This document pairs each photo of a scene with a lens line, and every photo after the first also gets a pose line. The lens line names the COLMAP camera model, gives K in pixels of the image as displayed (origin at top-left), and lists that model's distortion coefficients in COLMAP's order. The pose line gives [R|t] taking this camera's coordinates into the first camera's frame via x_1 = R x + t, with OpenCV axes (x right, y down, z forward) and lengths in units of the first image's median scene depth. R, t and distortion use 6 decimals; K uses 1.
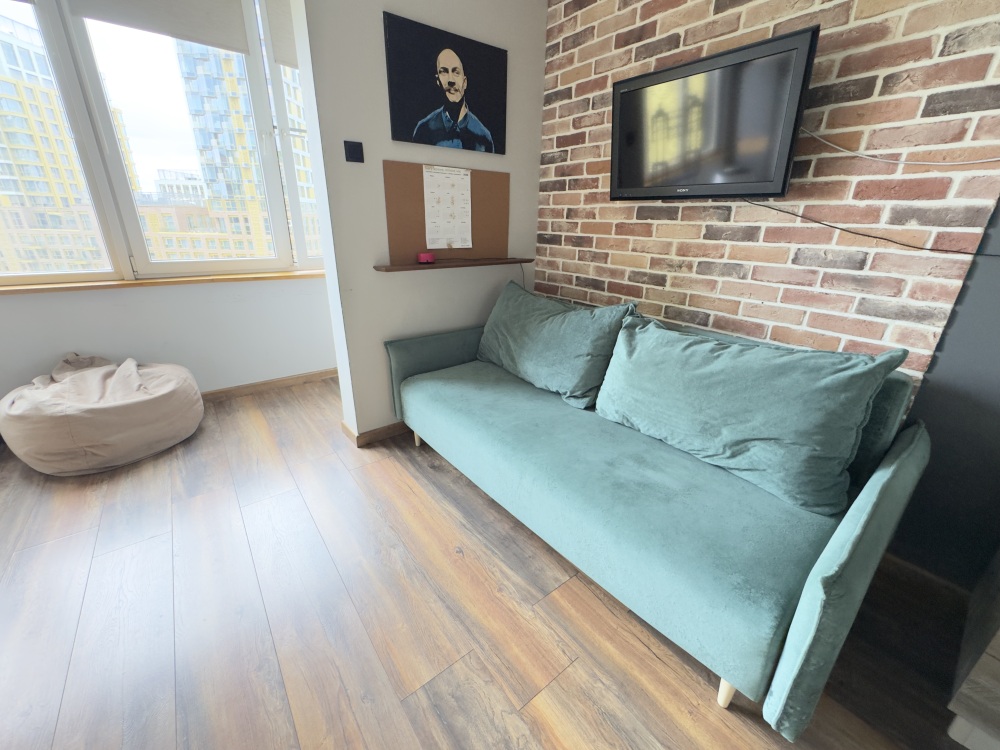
lens RADIAL K [[400.9, 0, 502.0], [0, 400.9, 371.9], [0, 0, 1]] dist [-0.006074, 0.000845]
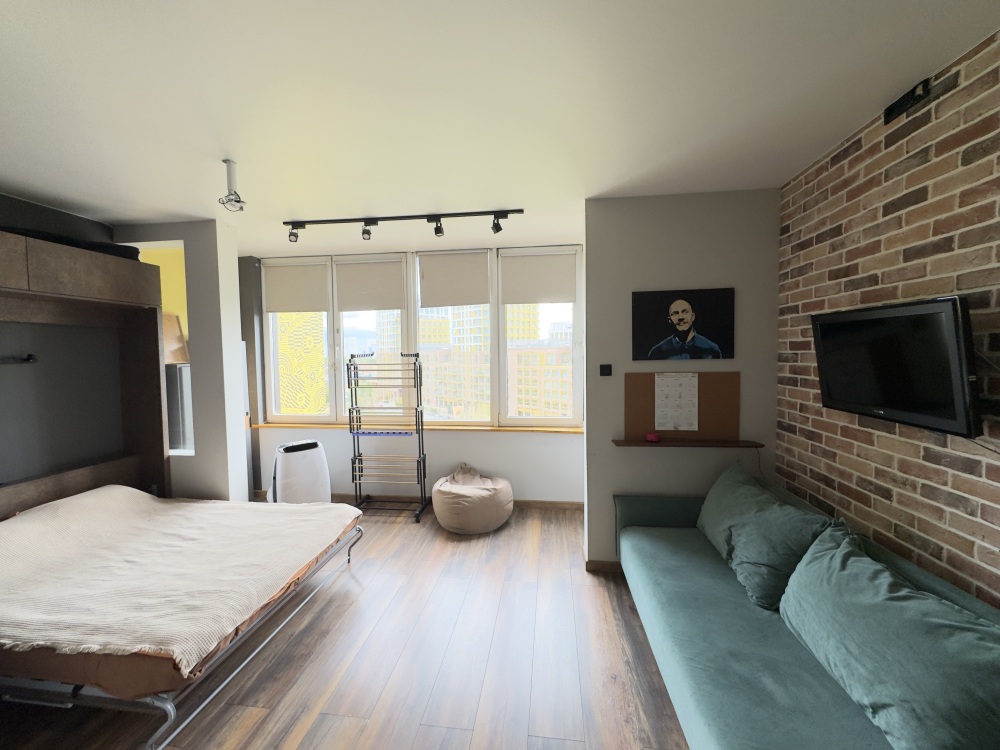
lens RADIAL K [[400.9, 0, 500.0], [0, 400.9, 370.9], [0, 0, 1]] dist [-0.006074, 0.000845]
pose [[0.702879, 0.002506, -0.711305, 0.425328], [-0.224222, 0.949792, -0.218220, -0.096354], [0.675045, 0.312872, 0.668151, -0.317193]]
